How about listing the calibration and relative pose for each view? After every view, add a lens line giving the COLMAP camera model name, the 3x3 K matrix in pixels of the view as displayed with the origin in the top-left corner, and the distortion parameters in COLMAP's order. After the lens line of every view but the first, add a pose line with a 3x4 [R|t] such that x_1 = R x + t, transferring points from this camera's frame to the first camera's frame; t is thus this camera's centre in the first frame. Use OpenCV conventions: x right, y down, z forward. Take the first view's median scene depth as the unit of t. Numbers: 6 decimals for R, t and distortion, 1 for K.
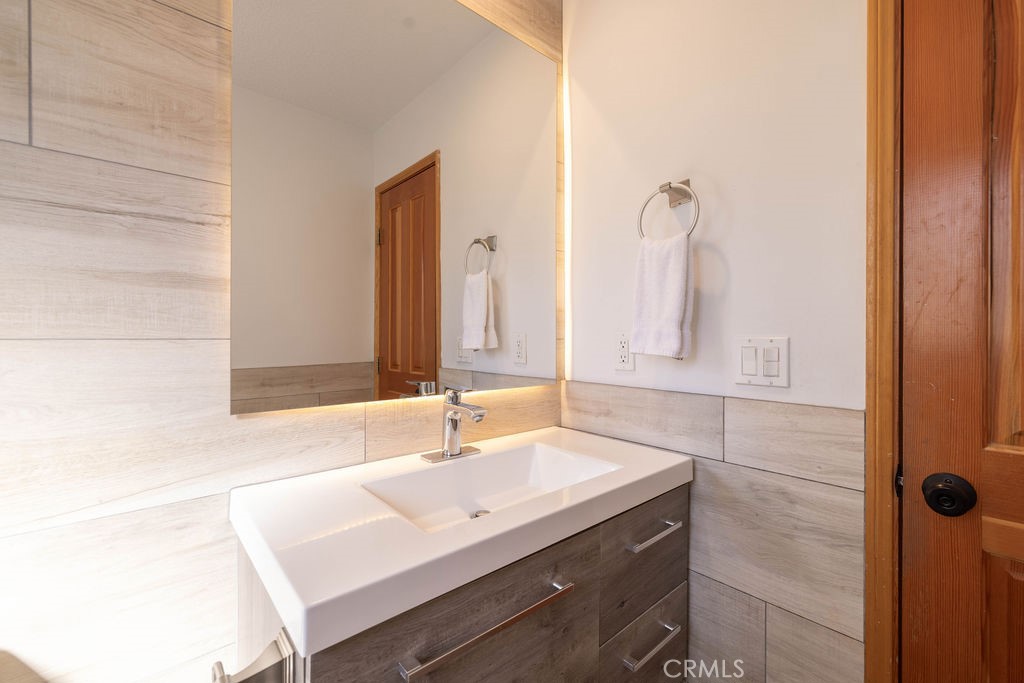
lens RADIAL K [[425.9, 0, 521.4], [0, 425.9, 338.6], [0, 0, 1]] dist [0.002684, 0.000263]
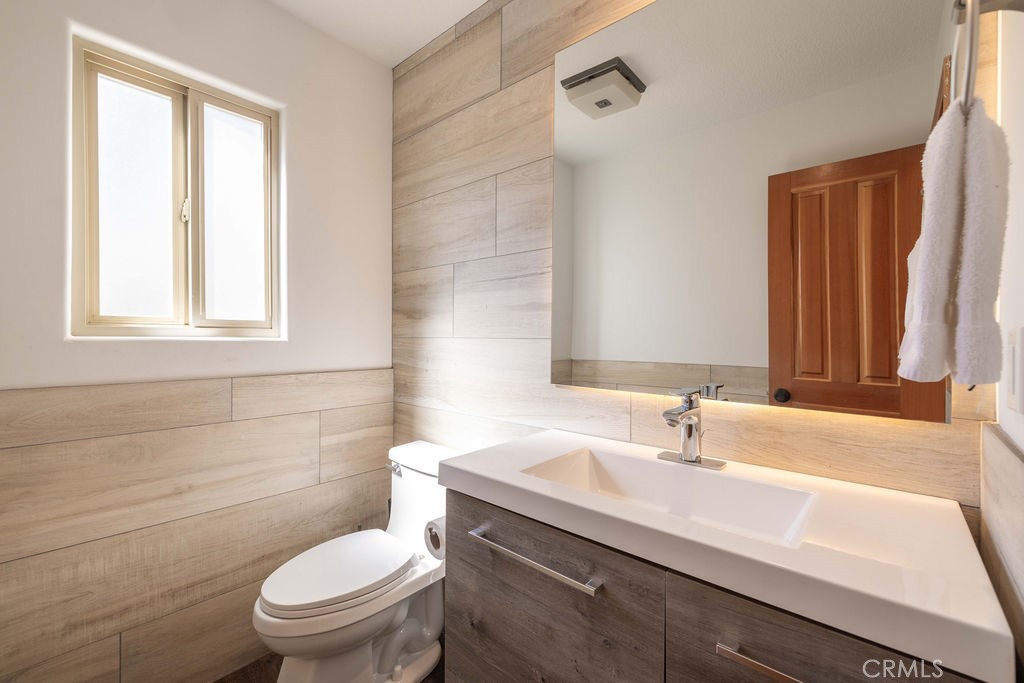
lens RADIAL K [[434.6, 0, 508.2], [0, 434.6, 339.4], [0, 0, 1]] dist [0.001074, 0.000049]
pose [[0.116073, 0.000581, -0.993241, 1.009577], [-0.012229, 0.999925, -0.000845, 0.007294], [0.993165, 0.012244, 0.116071, 0.637468]]
